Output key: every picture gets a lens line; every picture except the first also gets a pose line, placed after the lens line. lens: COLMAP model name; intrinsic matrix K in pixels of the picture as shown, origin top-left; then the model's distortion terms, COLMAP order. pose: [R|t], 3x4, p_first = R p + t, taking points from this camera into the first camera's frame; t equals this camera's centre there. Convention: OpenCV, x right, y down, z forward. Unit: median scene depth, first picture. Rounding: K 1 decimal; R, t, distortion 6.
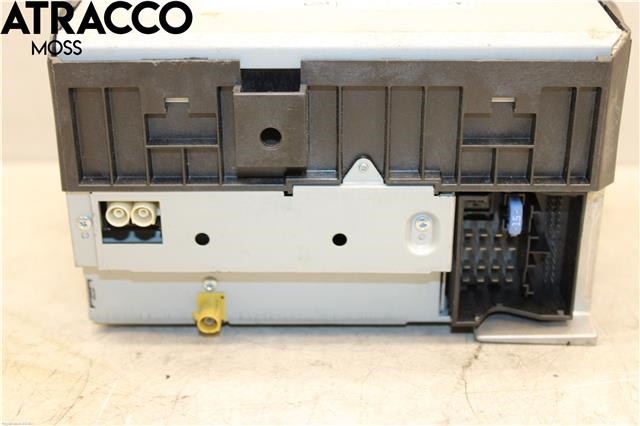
lens RADIAL K [[986.7, 0, 320.8], [0, 986.7, 210.8], [0, 0, 1]] dist [-0.029914, 0.000000]
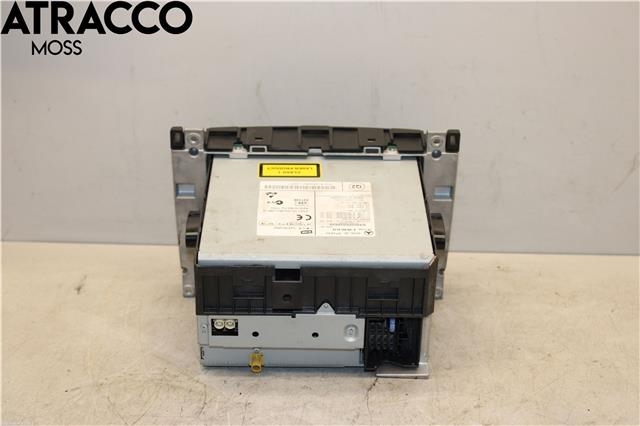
lens RADIAL K [[986.7, 0, 319.3], [0, 986.7, 212.7], [0, 0, 1]] dist [-0.029914, 0.000000]
pose [[0.999481, 0.012417, 0.029726, -0.043841], [-0.014444, 0.997514, 0.068975, -0.418721], [-0.028795, -0.069369, 0.997175, -1.289823]]
